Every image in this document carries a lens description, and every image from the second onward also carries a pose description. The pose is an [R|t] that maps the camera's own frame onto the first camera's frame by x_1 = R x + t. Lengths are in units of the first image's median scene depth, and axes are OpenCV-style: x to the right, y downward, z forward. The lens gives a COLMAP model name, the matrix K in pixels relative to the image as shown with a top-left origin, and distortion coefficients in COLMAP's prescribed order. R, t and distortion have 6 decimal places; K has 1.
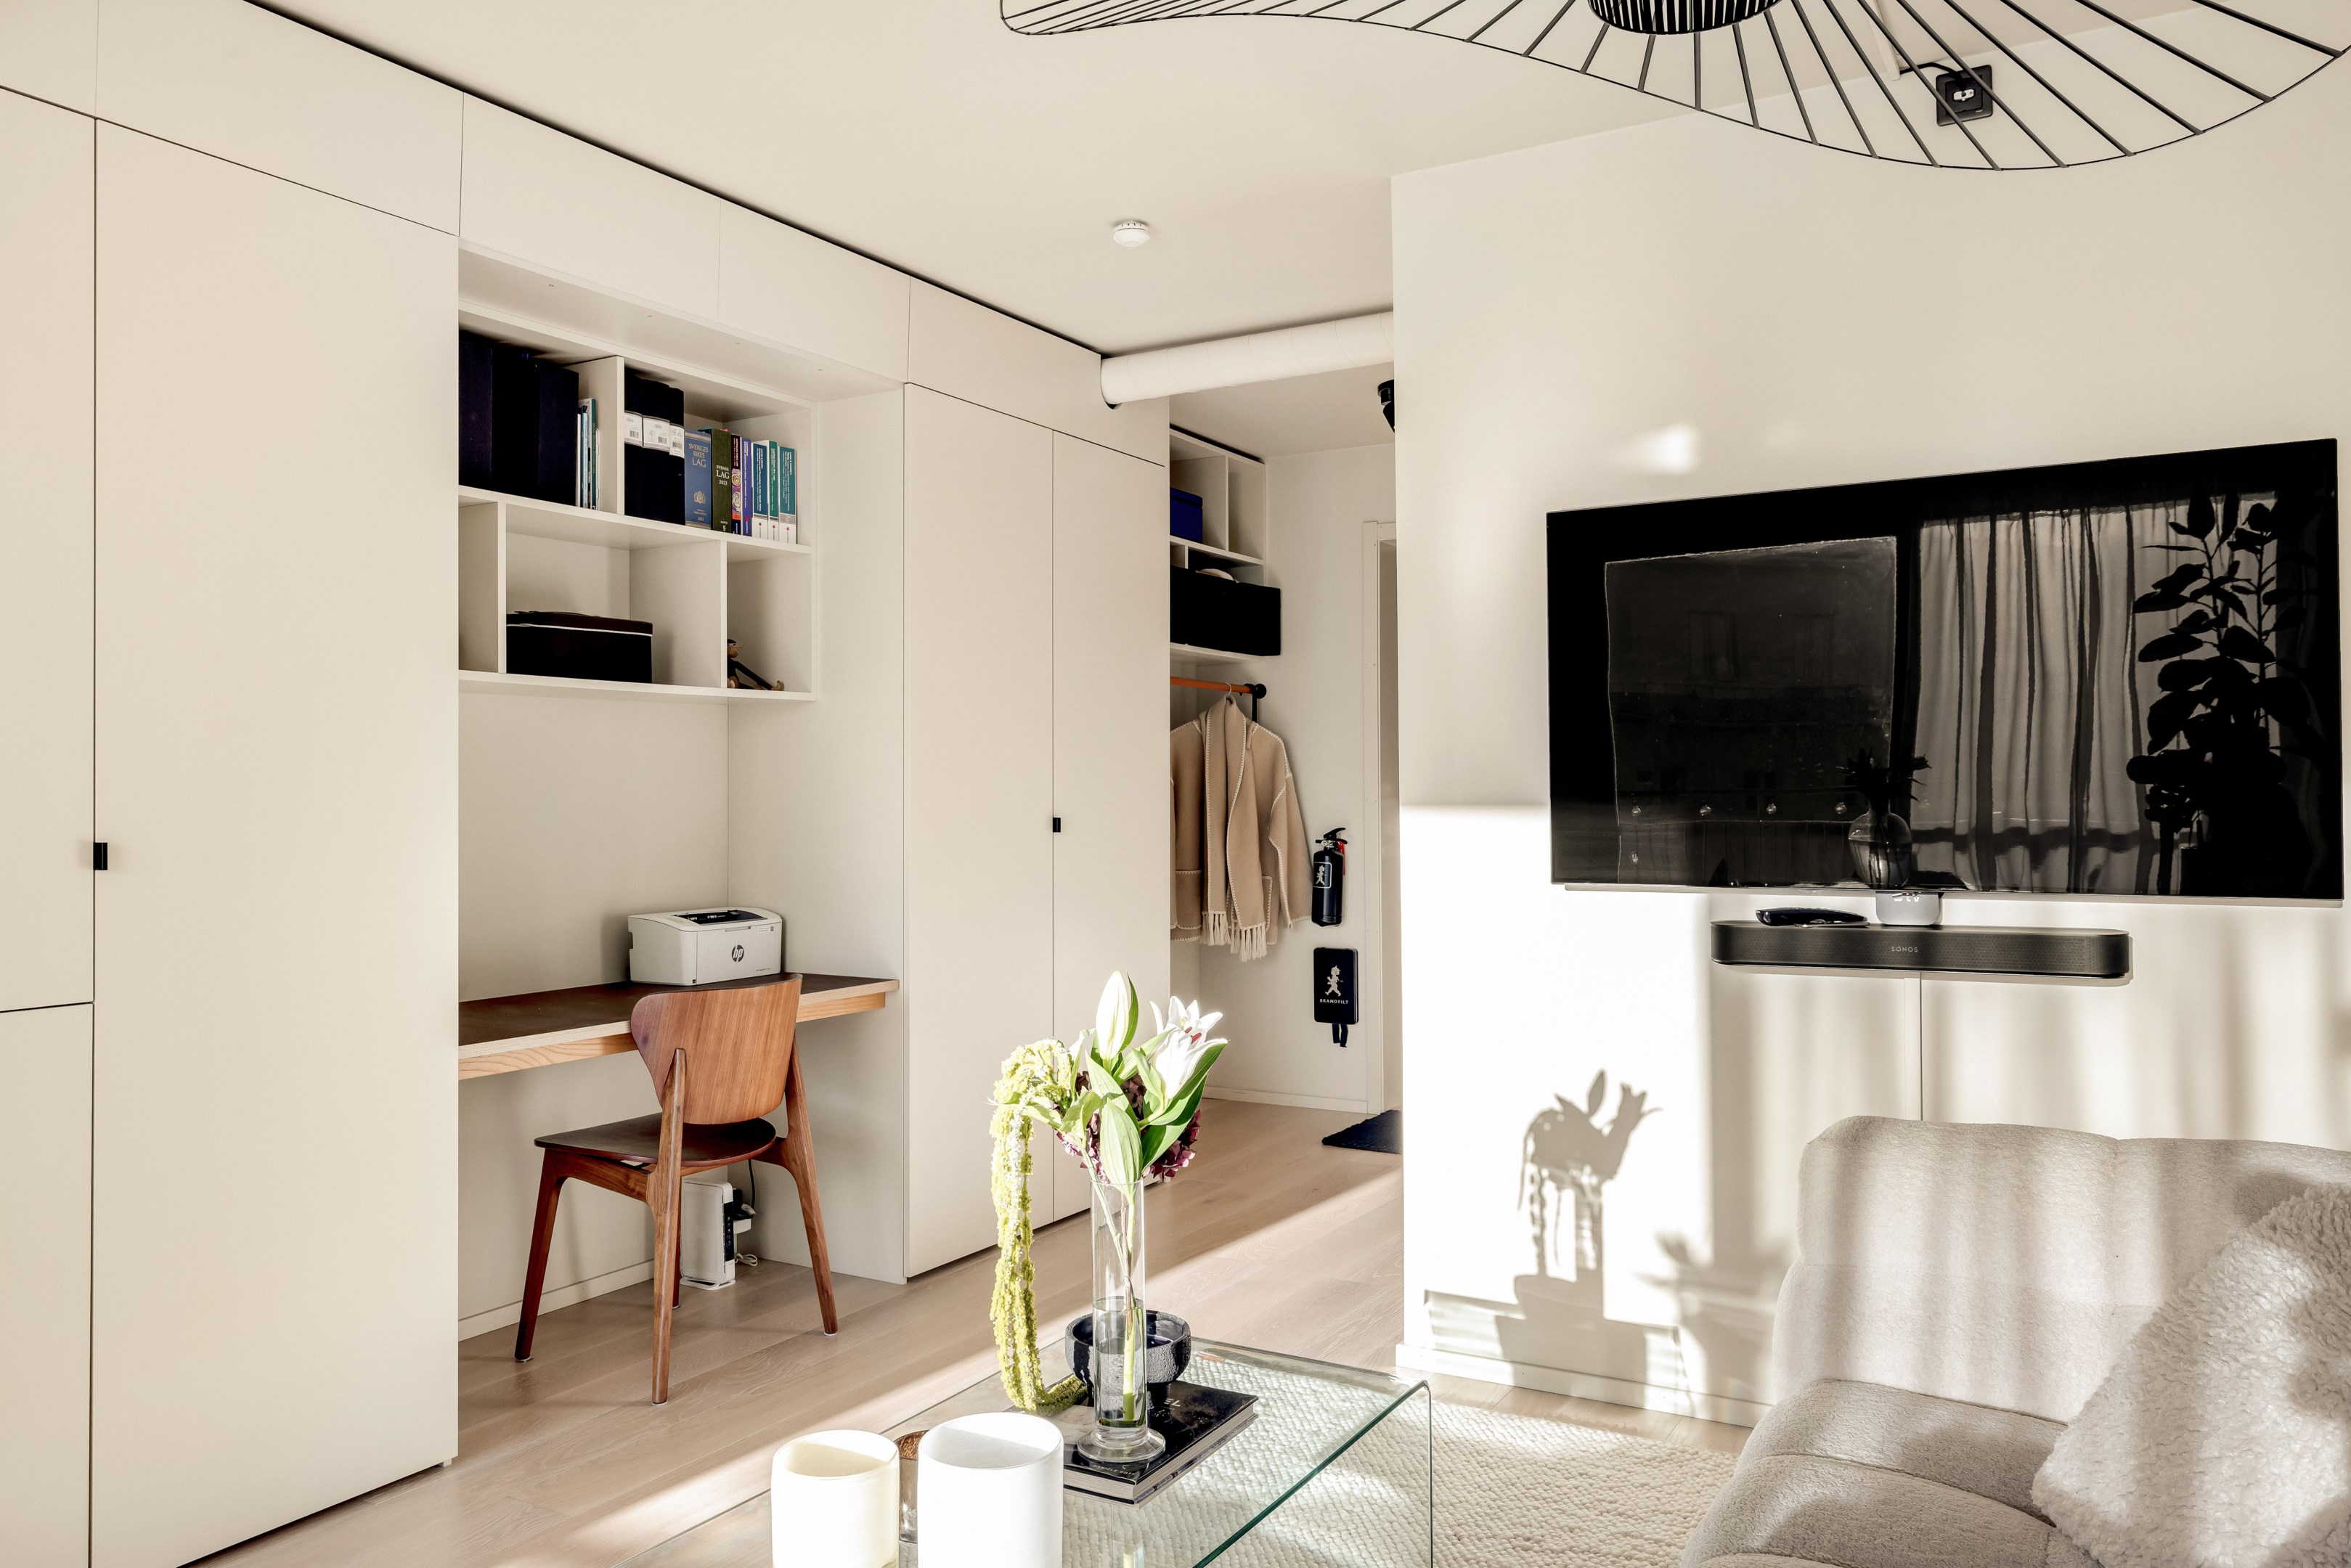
lens RADIAL K [[1656.0, 0, 1175.5], [0, 1656.0, 784.0], [0, 0, 1]] dist [0.005741, 0.002421]
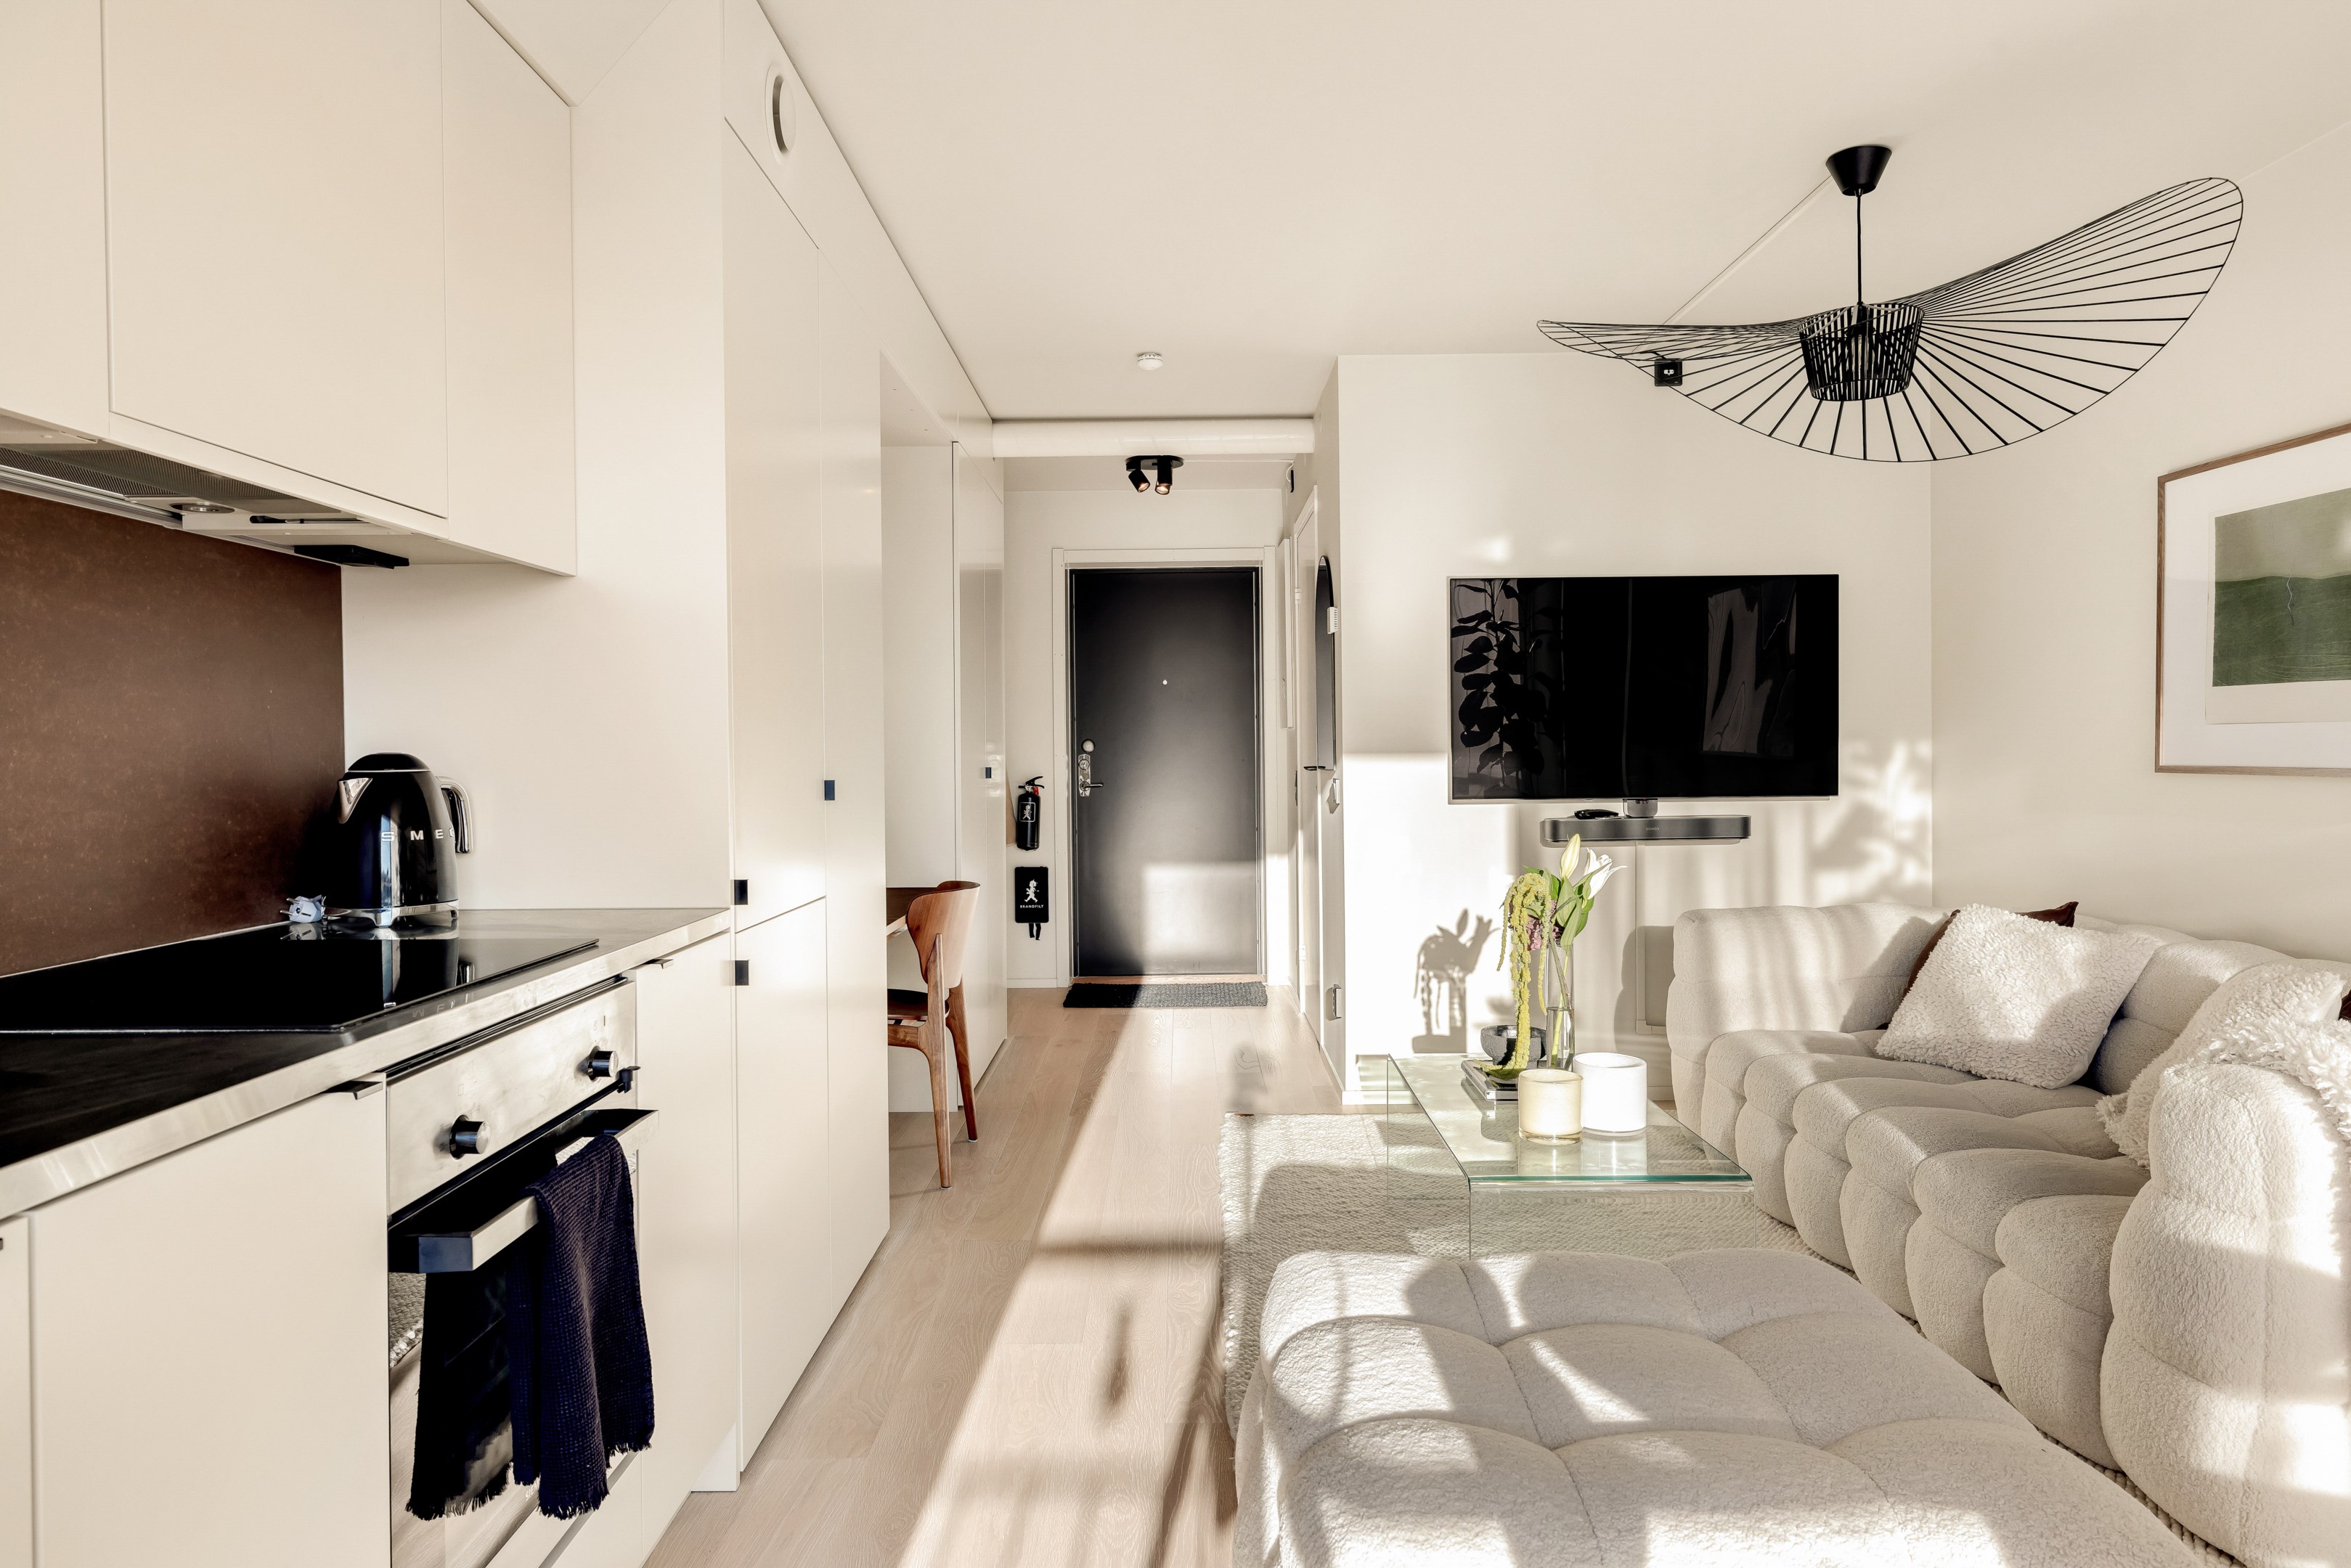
lens RADIAL K [[1480.3, 0, 1171.6], [0, 1480.3, 769.6], [0, 0, 1]] dist [-0.000029, 0.001415]
pose [[0.853542, -0.002548, 0.521018, -0.748200], [-0.003730, 0.999933, 0.011001, 0.013004], [-0.521011, -0.011334, 0.853475, -0.130426]]
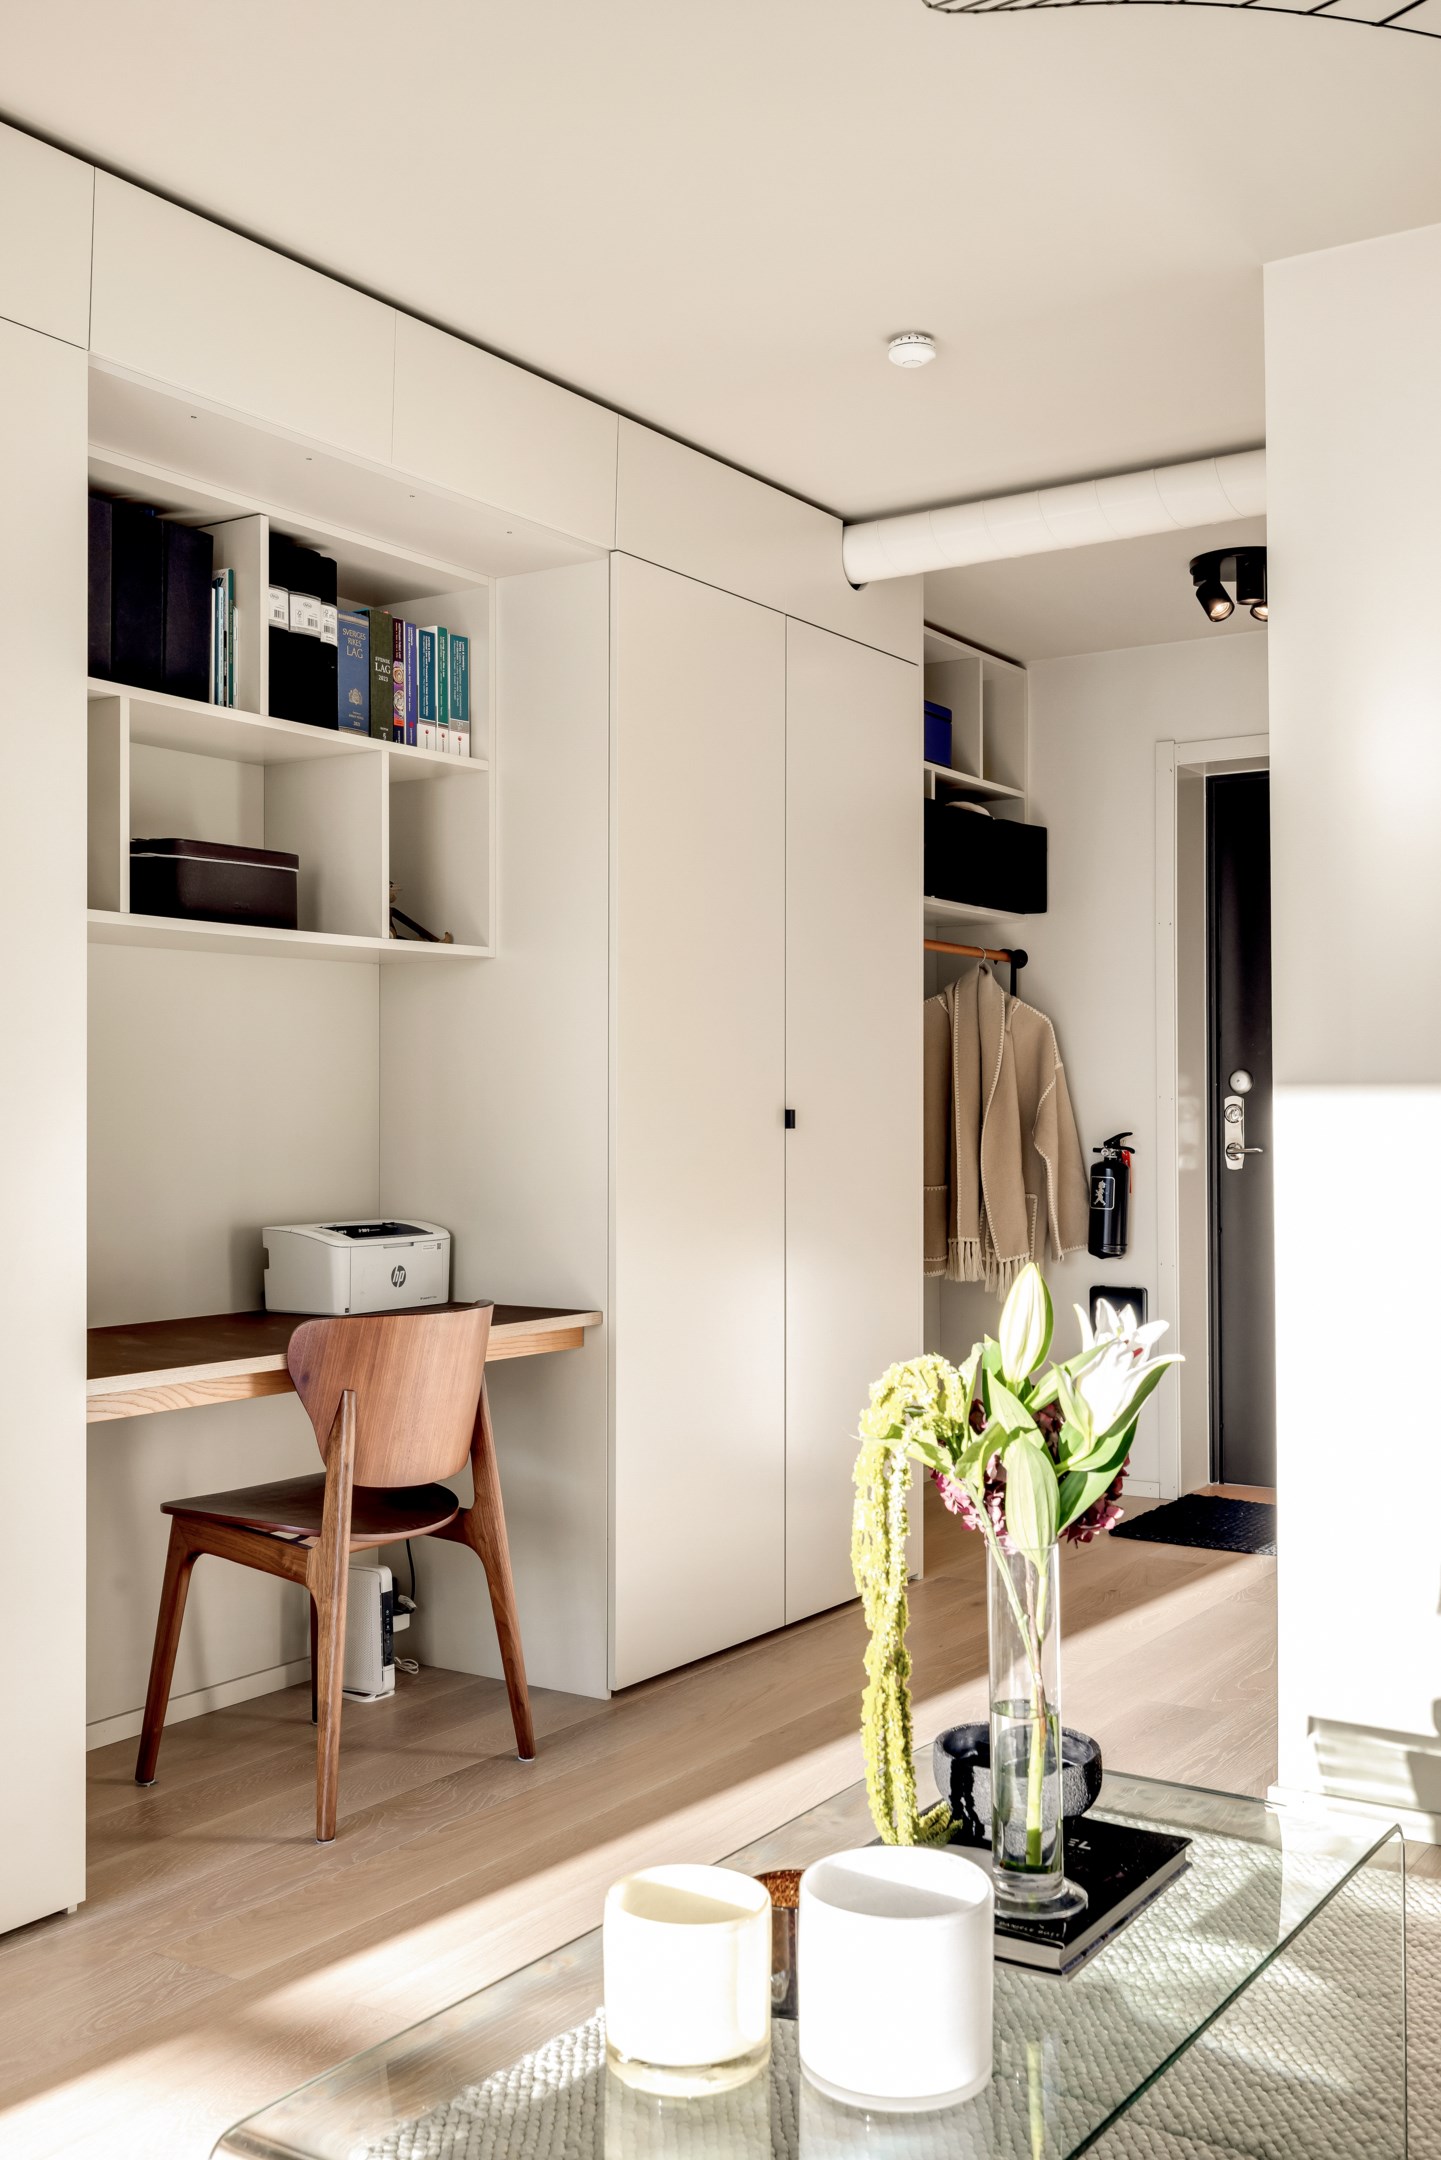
lens RADIAL K [[2057.2, 0, 718.6], [0, 2057.2, 1105.3], [0, 0, 1]] dist [0.010045, 0.003529]
pose [[0.998648, 0.003276, -0.051884, -0.072955], [-0.003237, 0.999994, 0.000841, 0.023187], [0.051886, -0.000672, 0.998653, 0.035235]]
